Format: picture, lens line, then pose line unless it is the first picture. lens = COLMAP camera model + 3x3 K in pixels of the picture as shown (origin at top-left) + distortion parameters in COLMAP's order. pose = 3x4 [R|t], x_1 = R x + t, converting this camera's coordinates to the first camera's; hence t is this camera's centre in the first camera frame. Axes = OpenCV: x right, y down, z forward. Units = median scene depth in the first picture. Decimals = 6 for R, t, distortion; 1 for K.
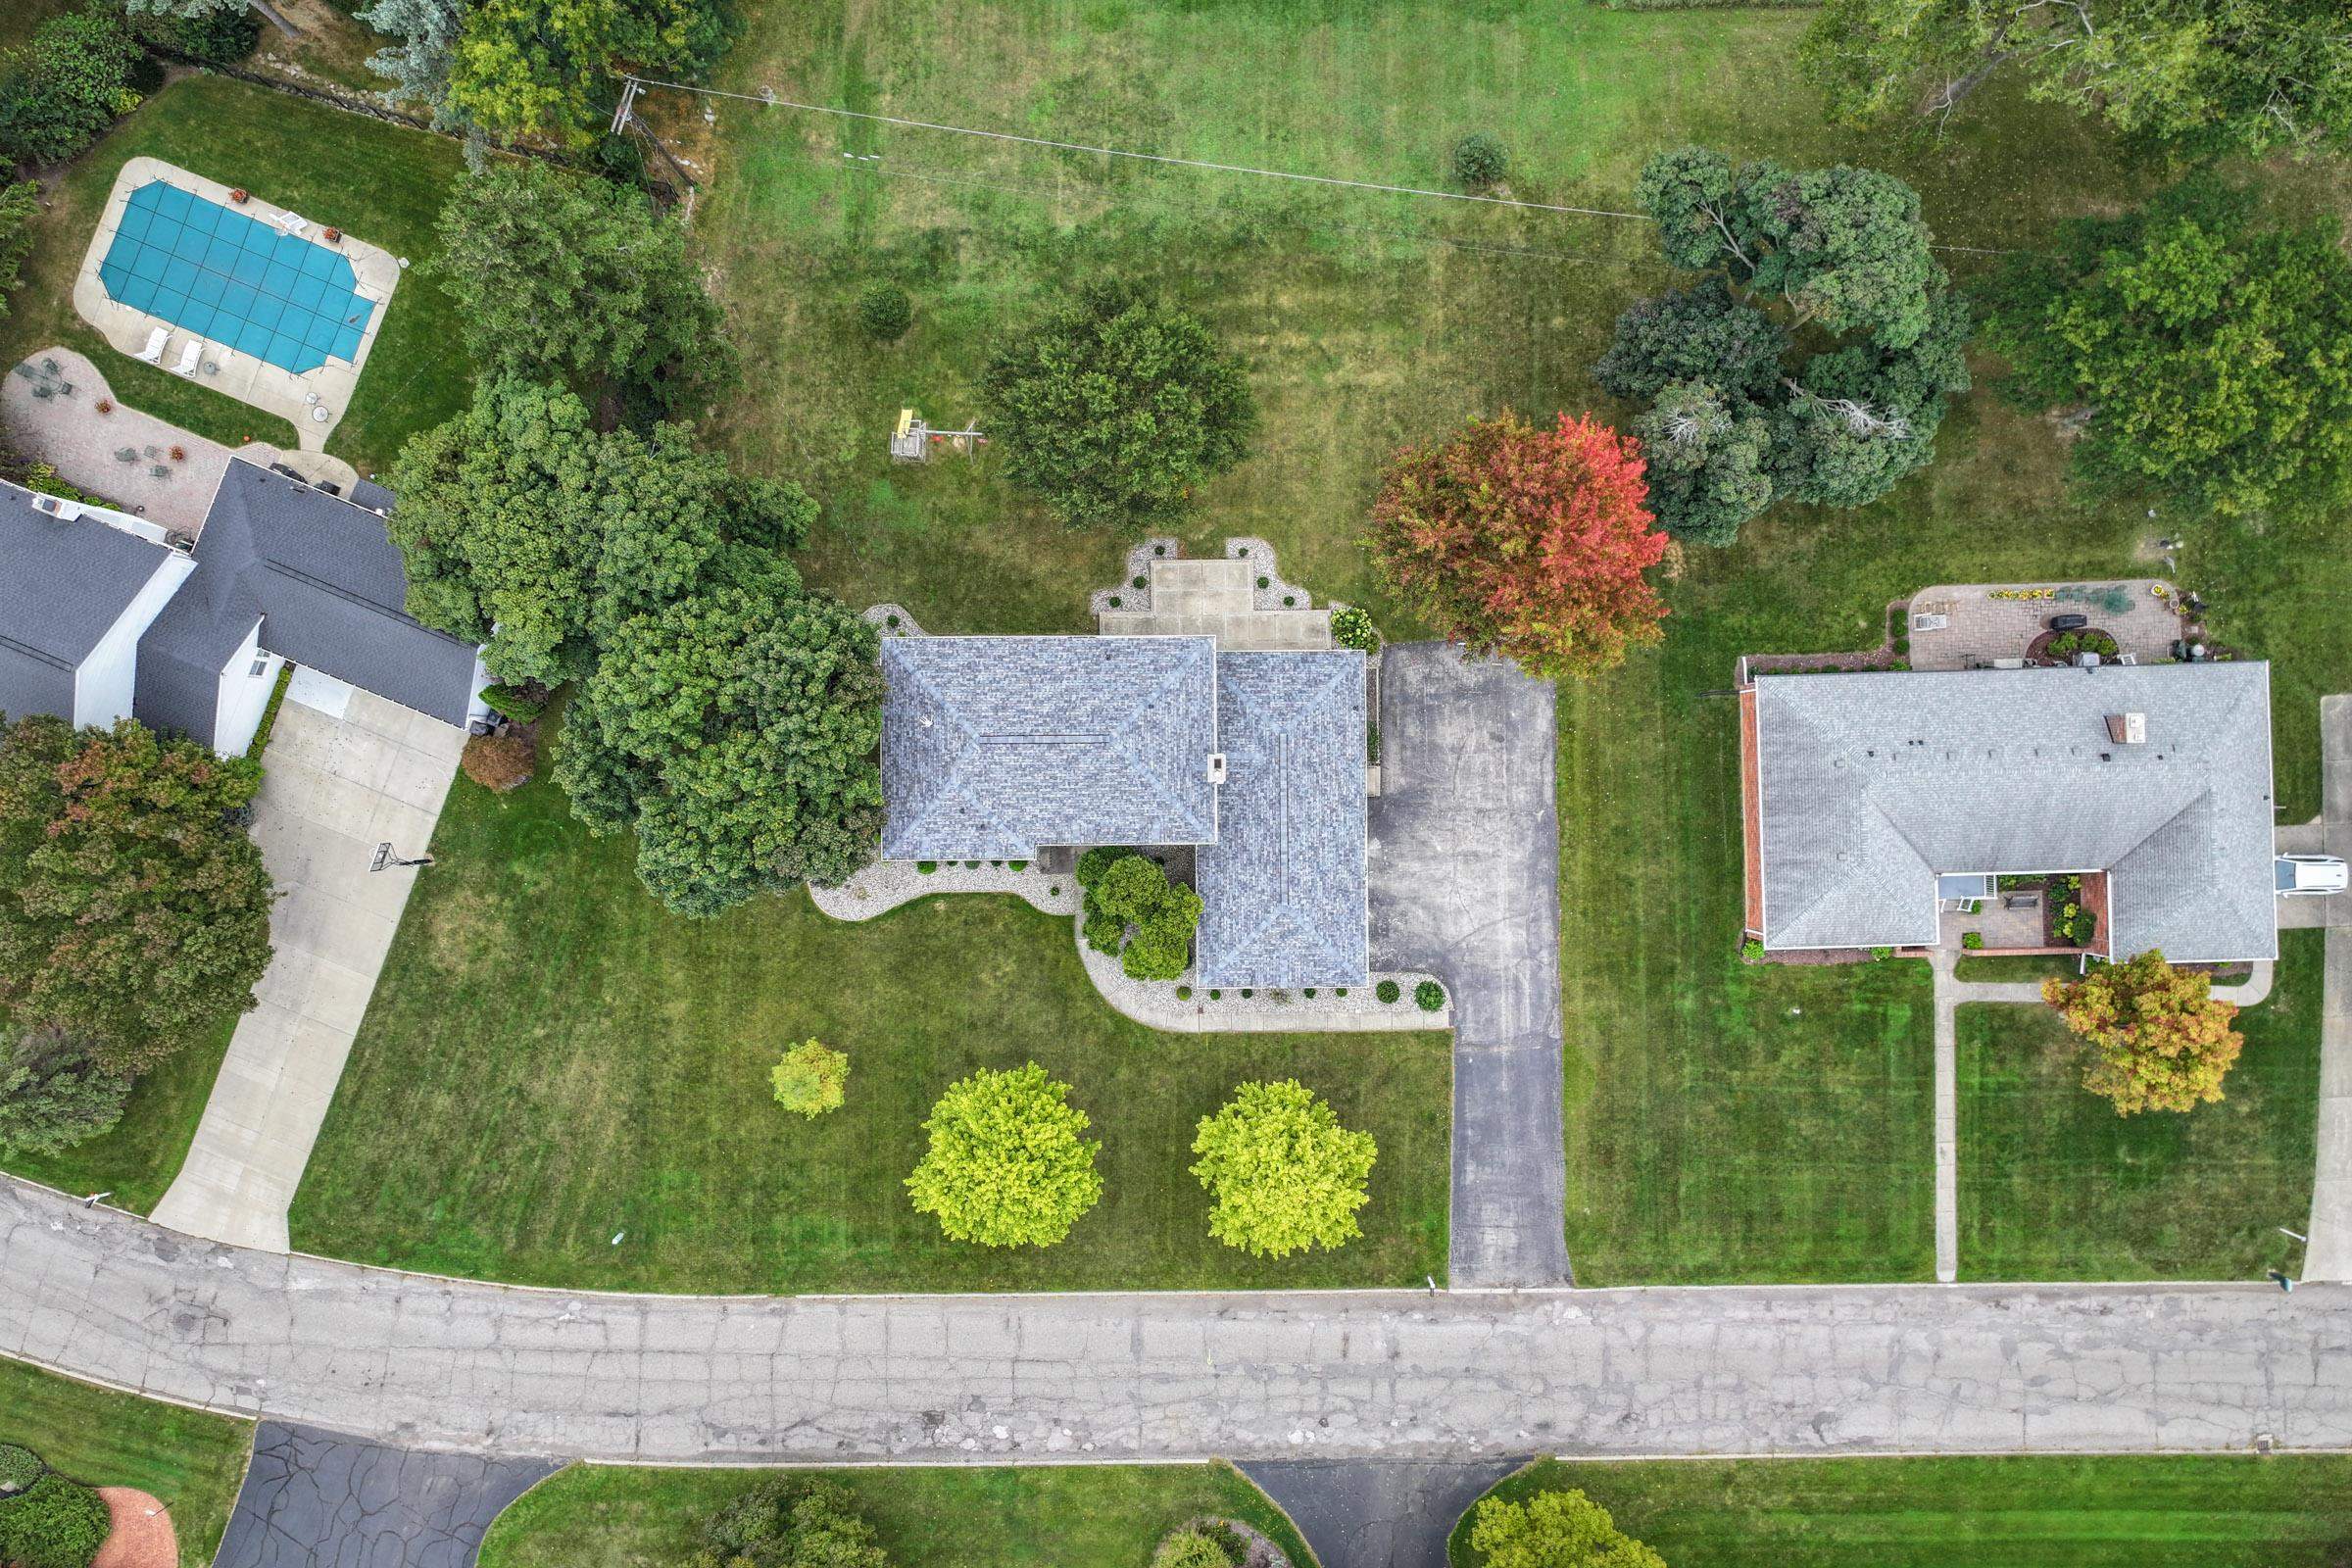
lens RADIAL K [[1651.1, 0, 1181.1], [0, 1651.1, 789.2], [0, 0, 1]] dist [-0.007405, 0.017505]
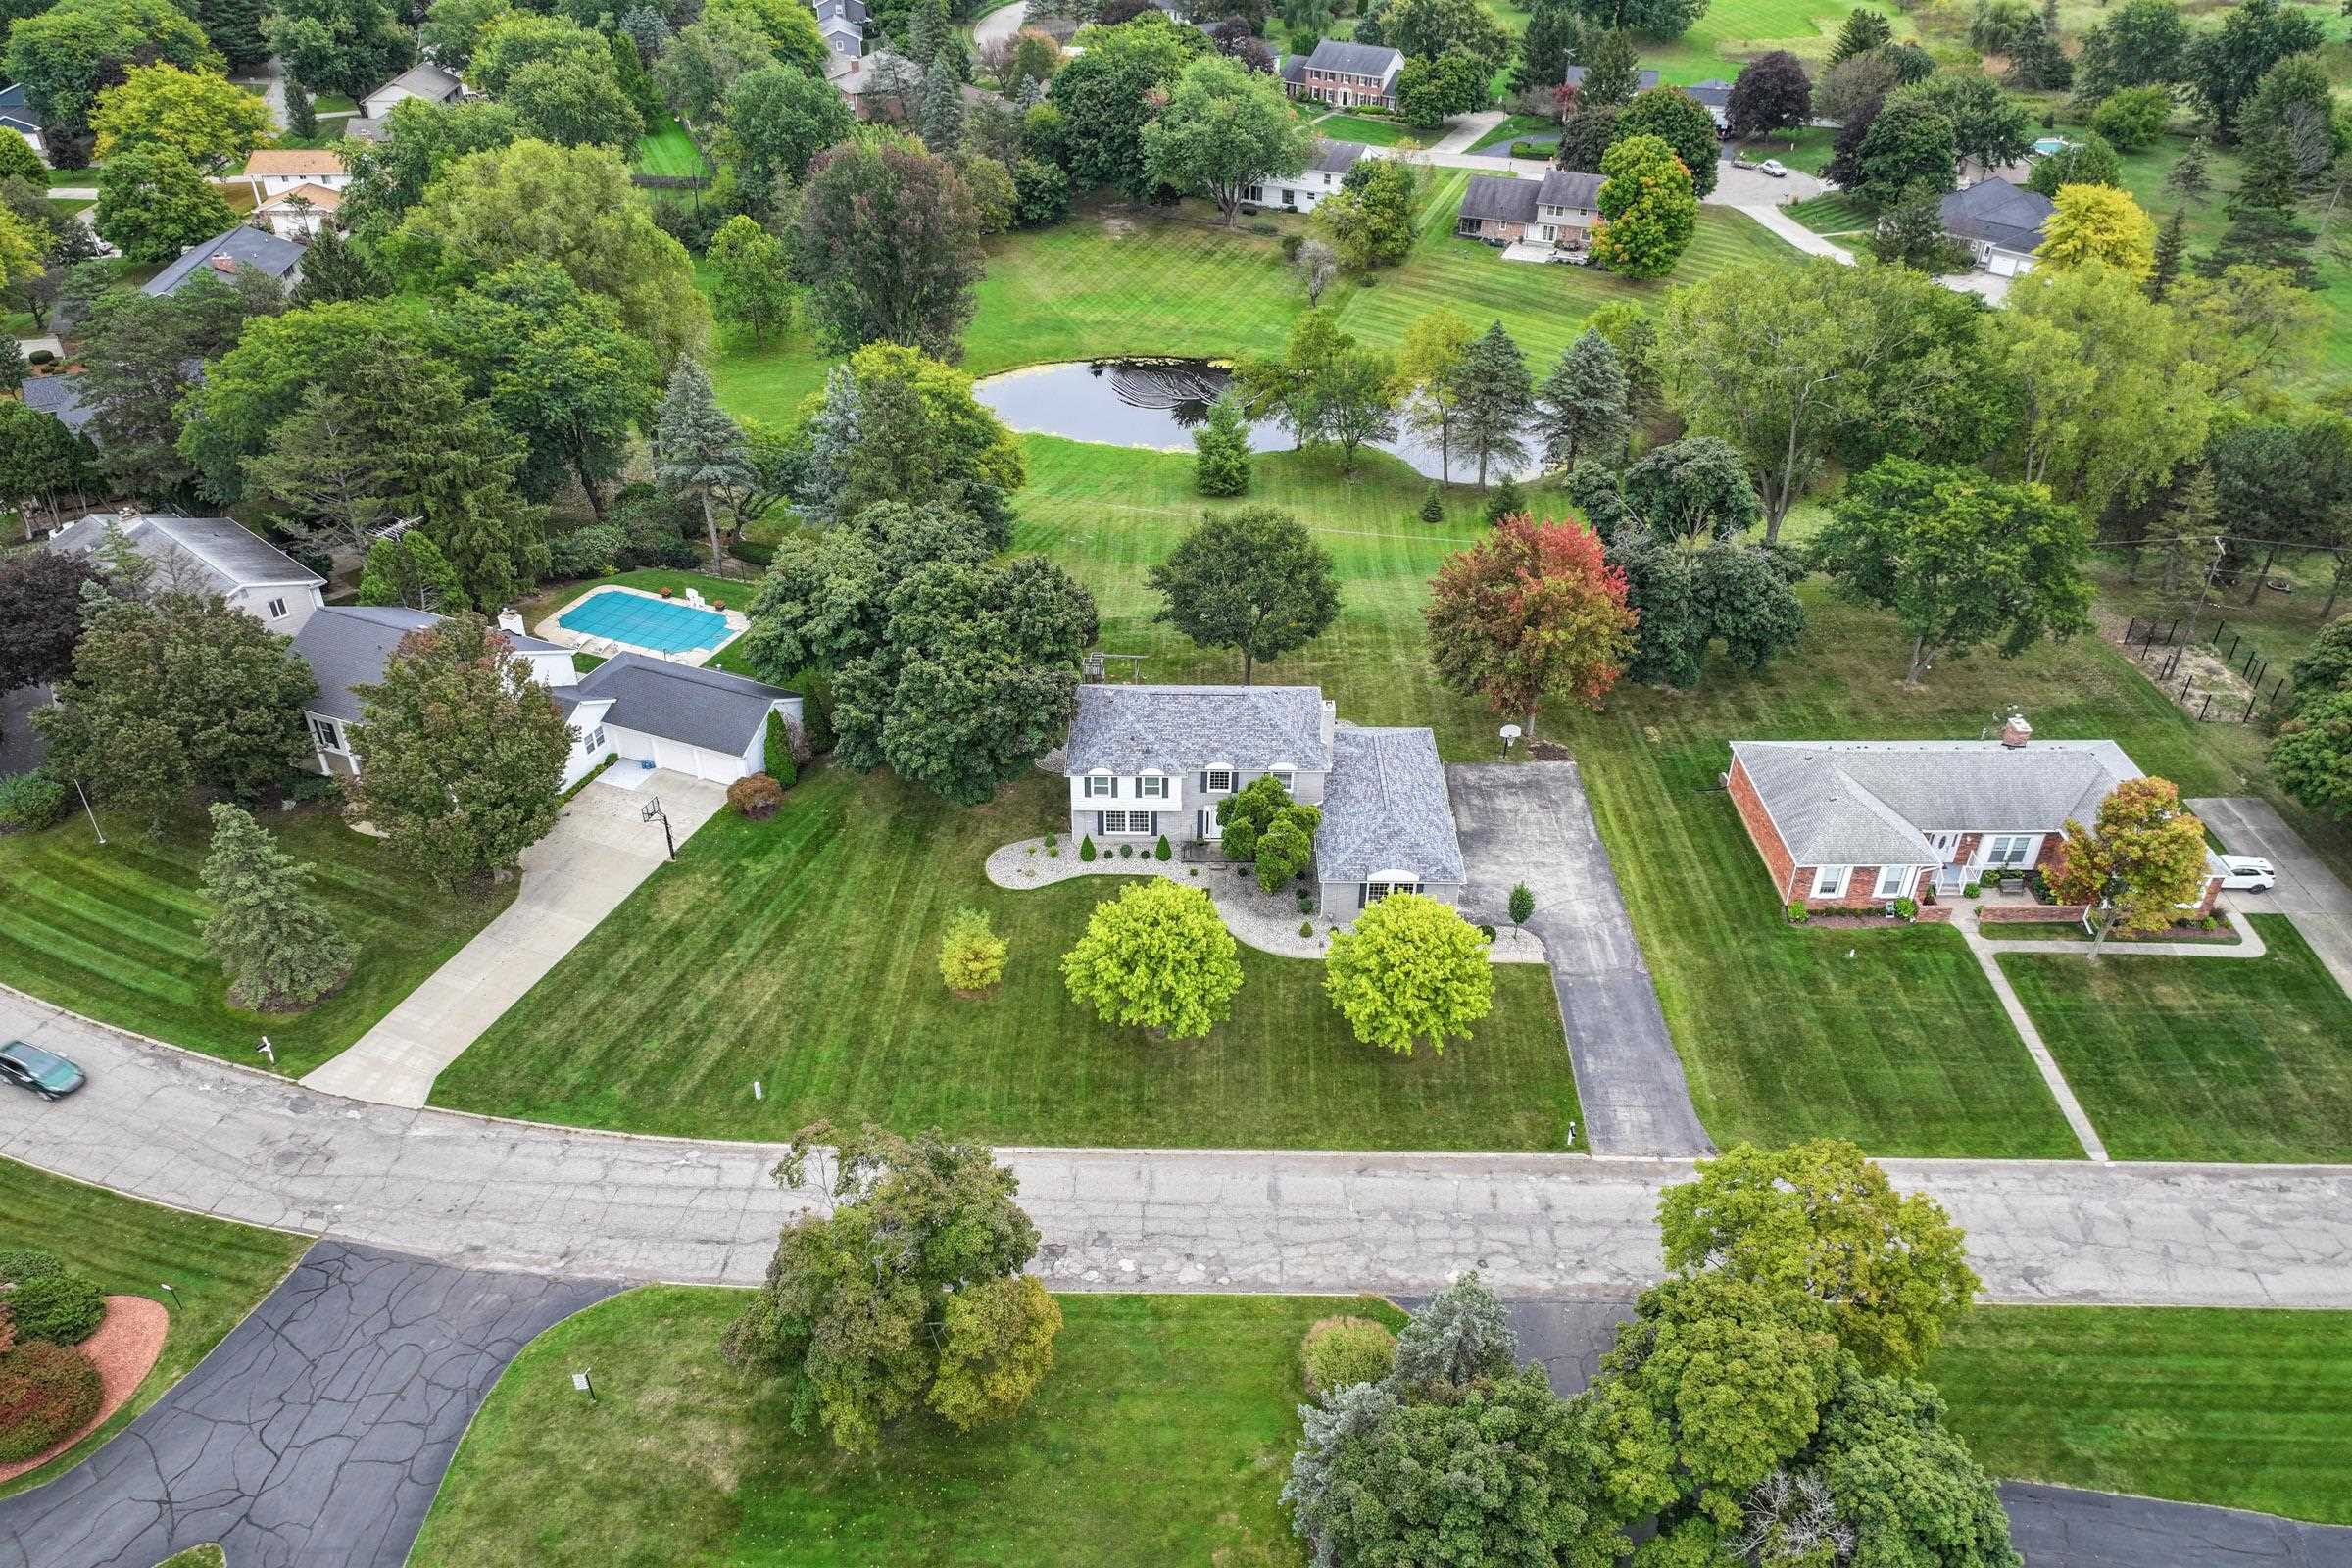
lens RADIAL K [[1651.1, 0, 1175.5], [0, 1651.1, 782.6], [0, 0, 1]] dist [-0.007405, 0.017505]
pose [[0.999857, 0.015070, -0.007698, -0.079749], [-0.014858, 0.564098, -0.825574, 0.989283], [-0.008099, 0.825570, 0.564241, 0.270309]]
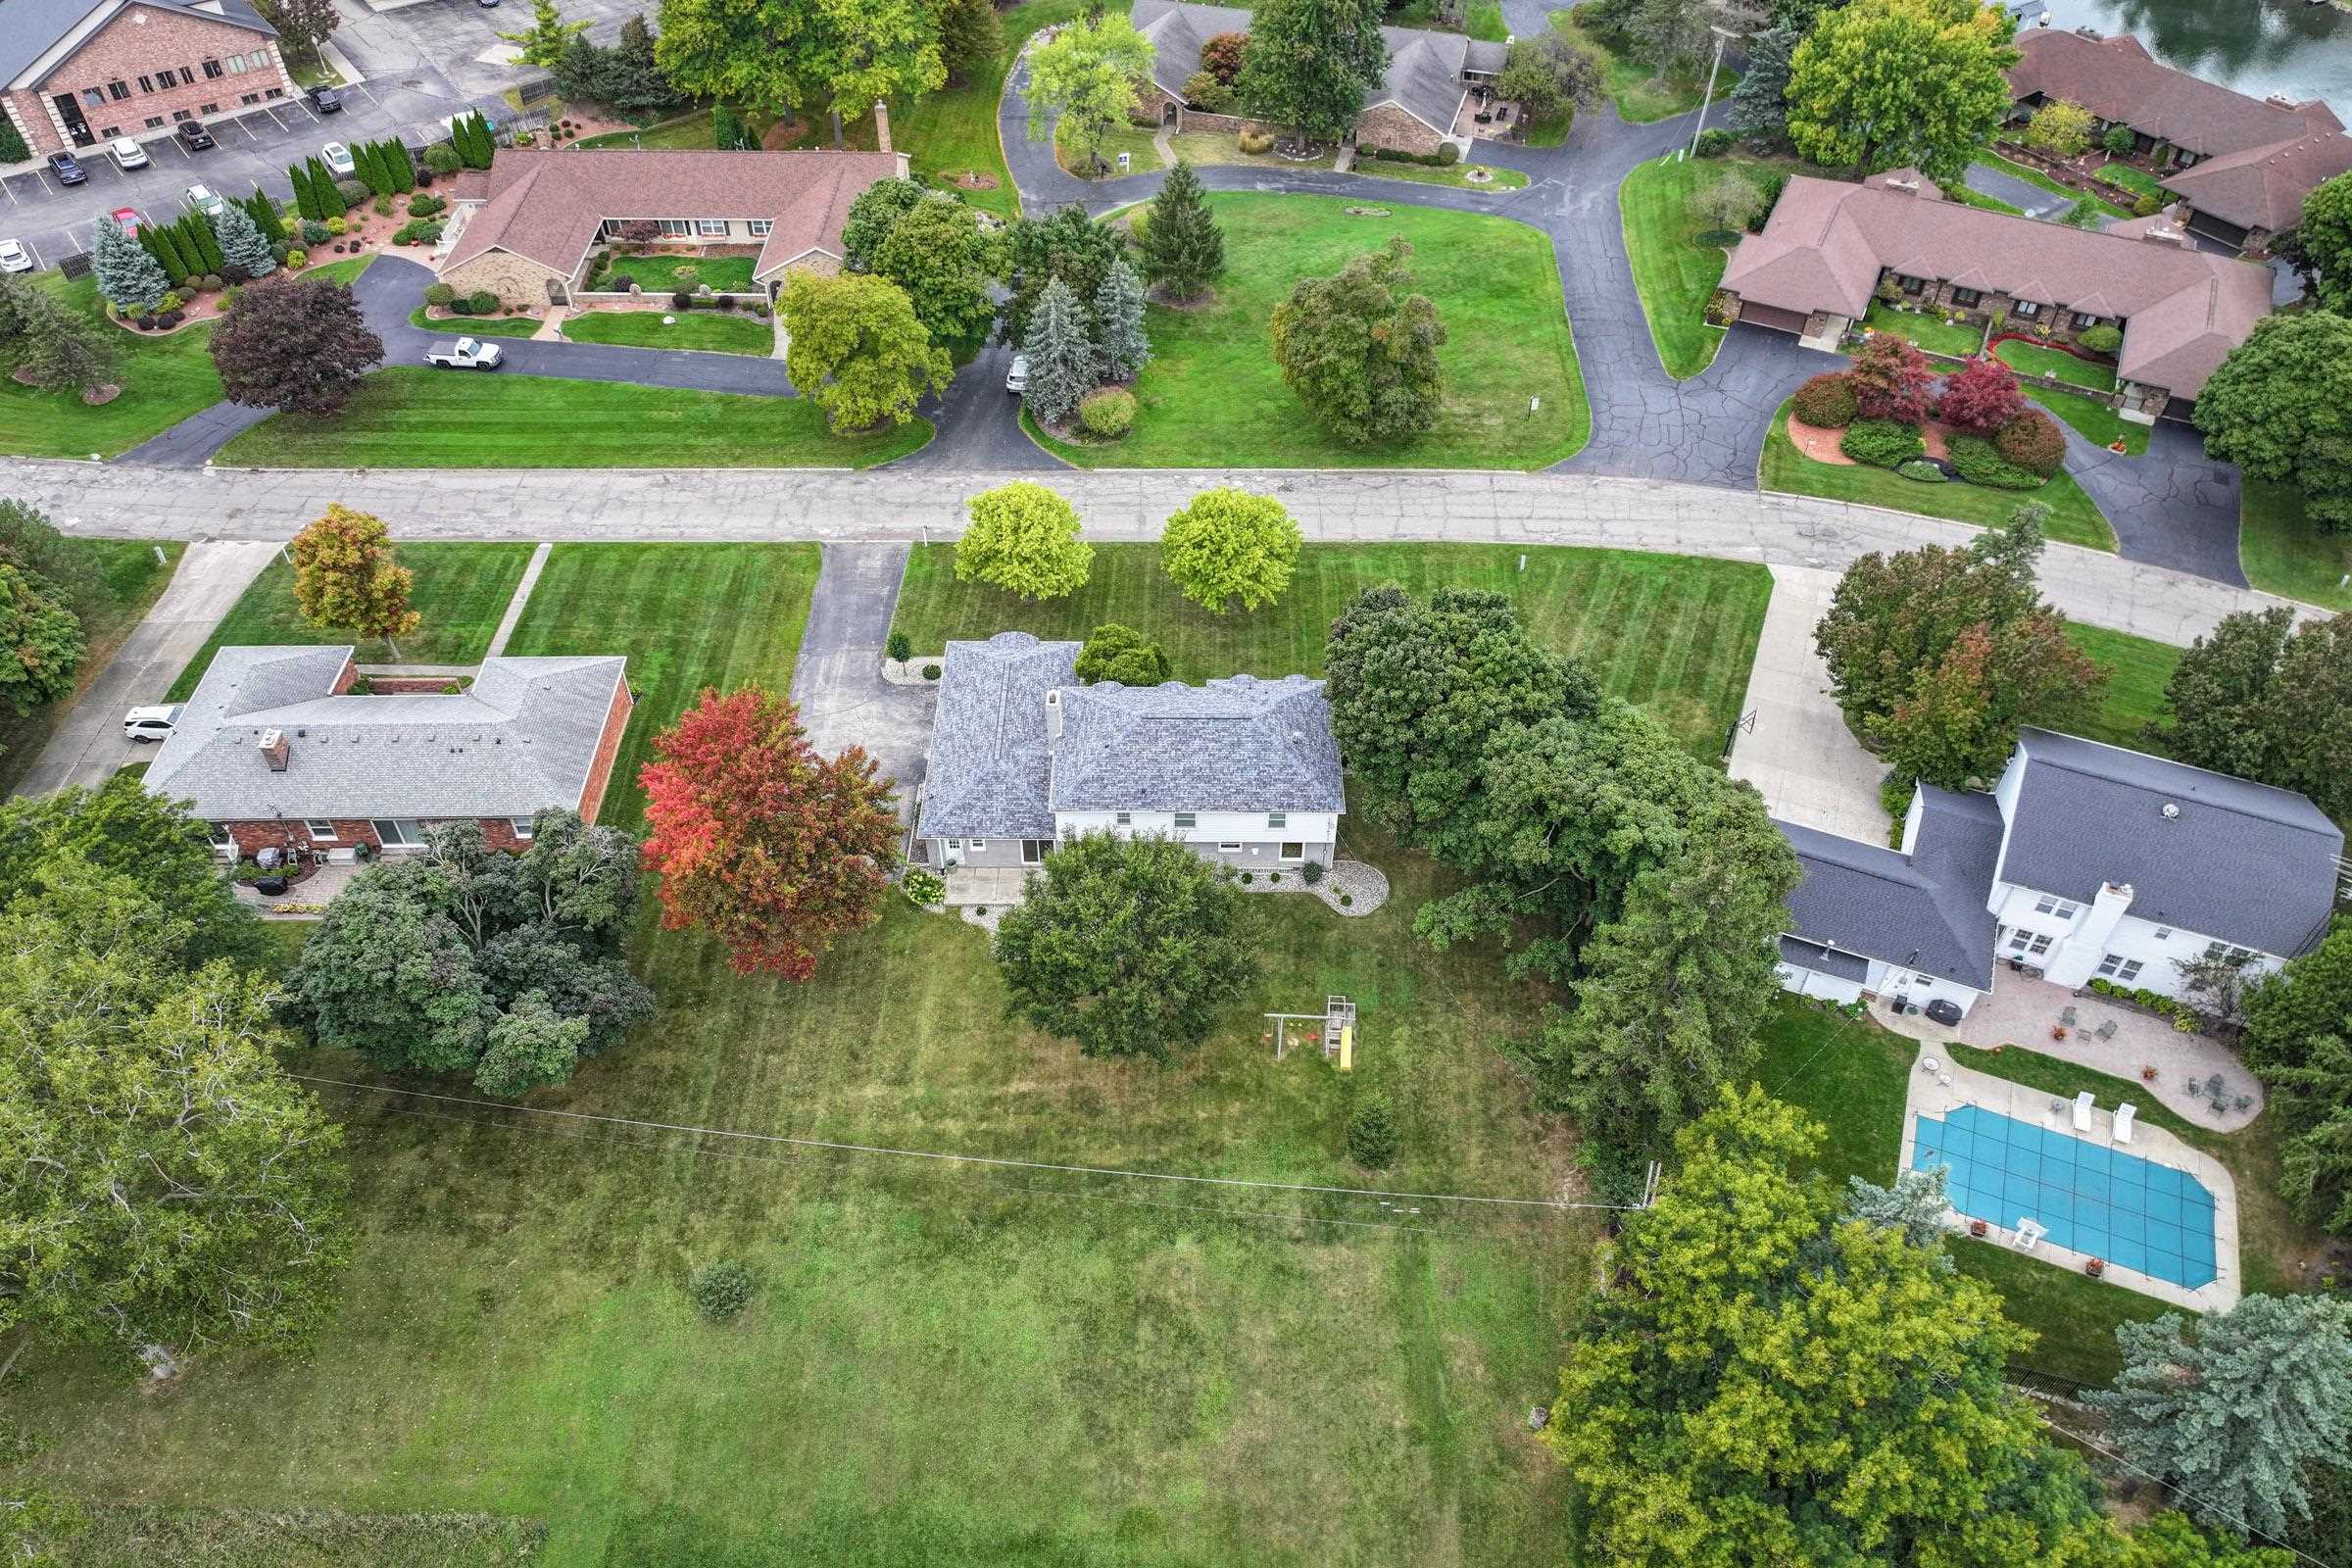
lens RADIAL K [[1651.1, 0, 1182.4], [0, 1651.1, 783.9], [0, 0, 1]] dist [-0.007405, 0.017505]
pose [[-0.999957, -0.008989, 0.002204, -0.066968], [0.007942, -0.711071, 0.703075, -0.801659], [-0.004753, 0.703063, 0.711112, 0.167504]]
